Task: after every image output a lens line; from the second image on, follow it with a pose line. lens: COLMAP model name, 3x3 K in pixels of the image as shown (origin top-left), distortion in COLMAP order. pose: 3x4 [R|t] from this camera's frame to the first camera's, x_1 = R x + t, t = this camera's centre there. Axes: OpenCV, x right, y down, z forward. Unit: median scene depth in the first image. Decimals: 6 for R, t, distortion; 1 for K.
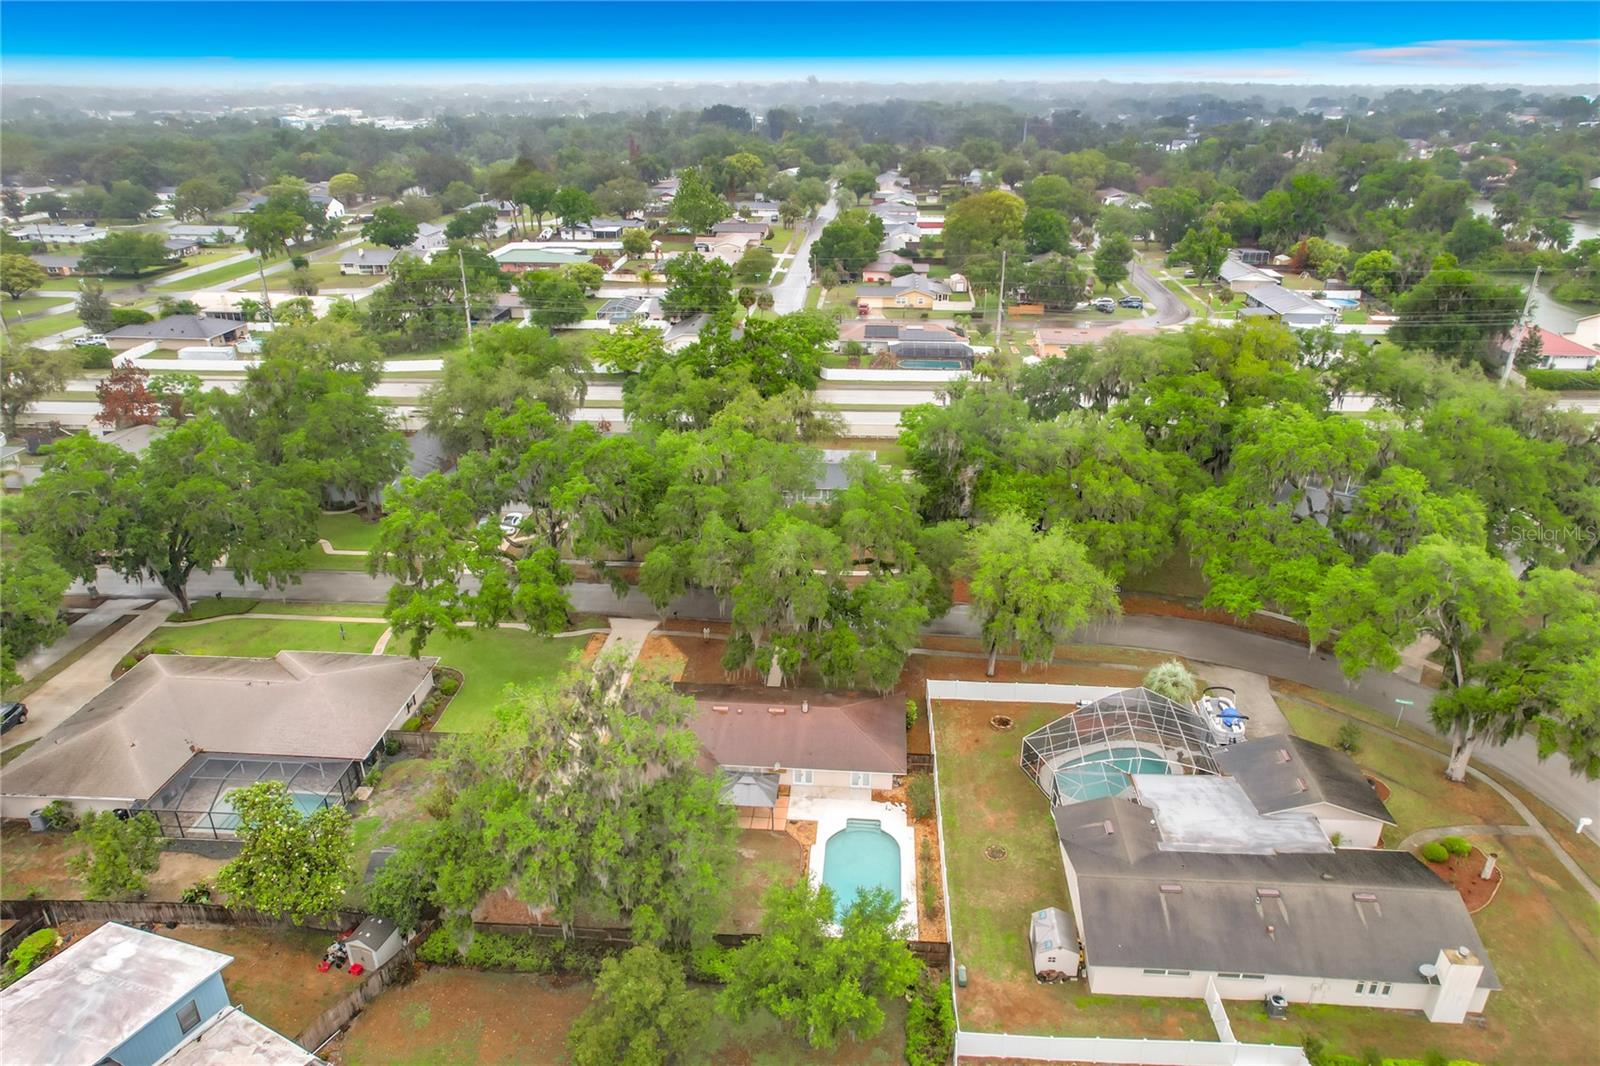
lens RADIAL K [[1027.1, 0, 814.9], [0, 1027.1, 534.3], [0, 0, 1]] dist [-0.053944, 0.065354]
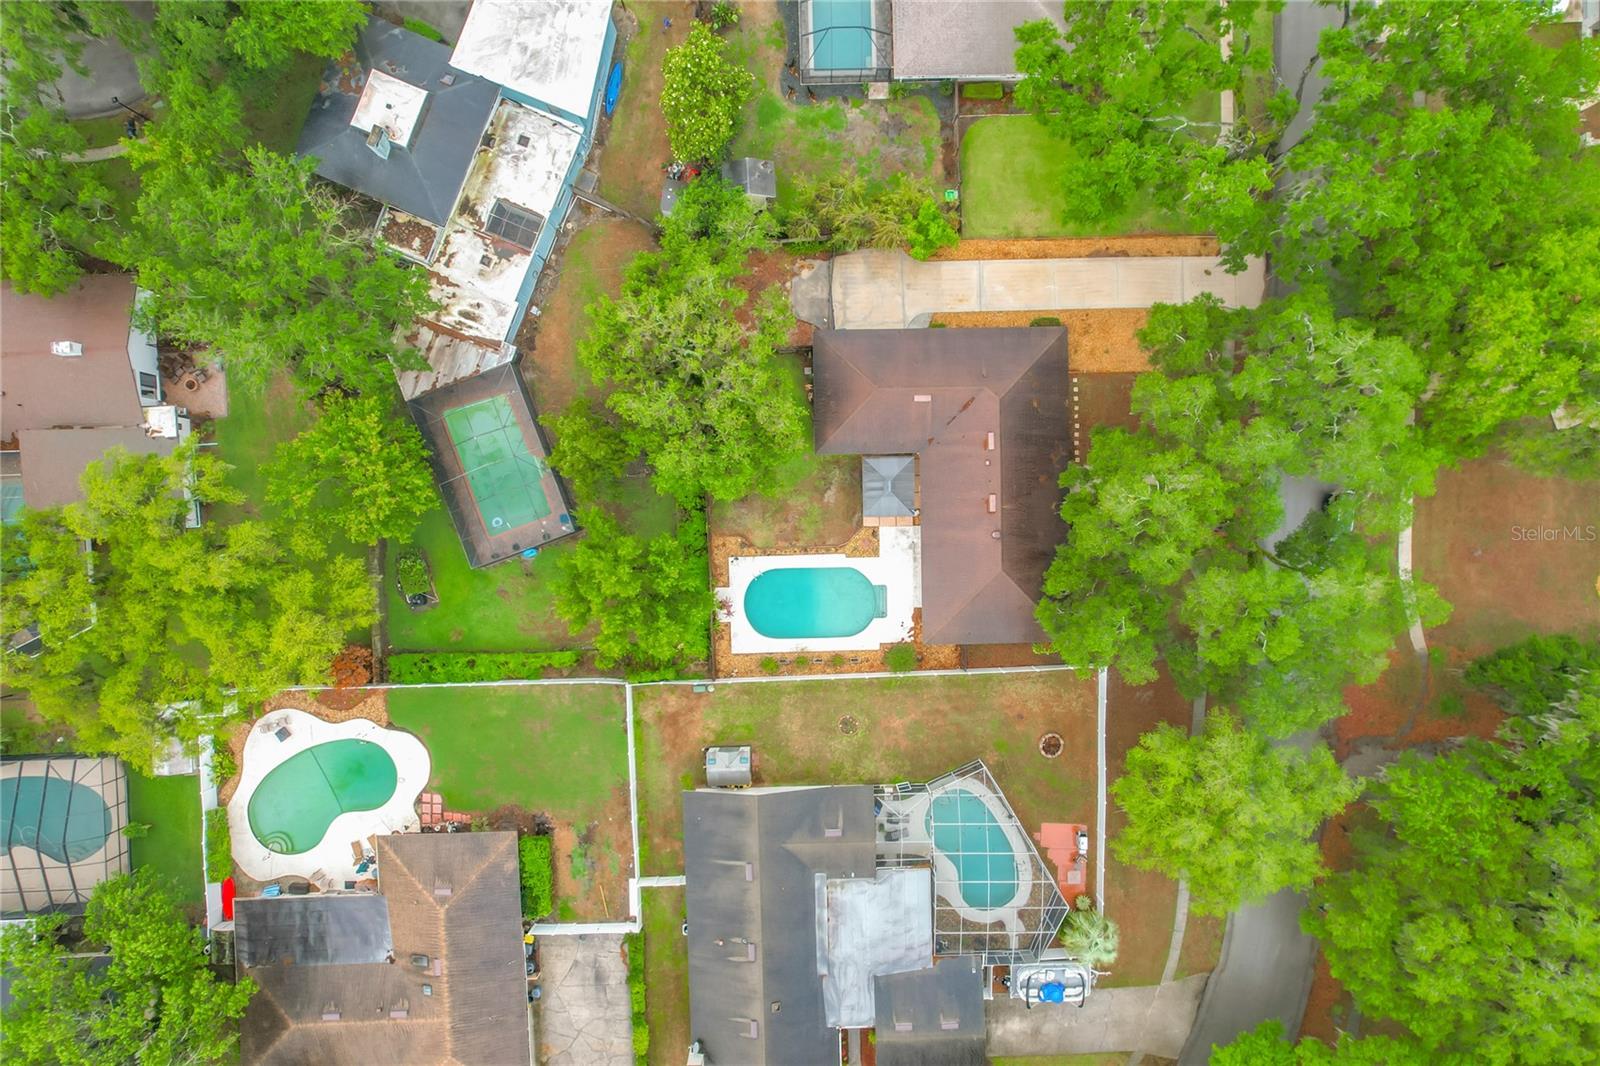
lens RADIAL K [[1036.3, 0, 769.2], [0, 1036.3, 568.6], [0, 0, 1]] dist [-0.062012, 0.068883]
pose [[0.093174, 0.994965, 0.036922, -0.030019], [-0.400428, 0.003494, 0.916322, -0.552438], [0.911579, -0.100162, 0.398737, 0.422814]]
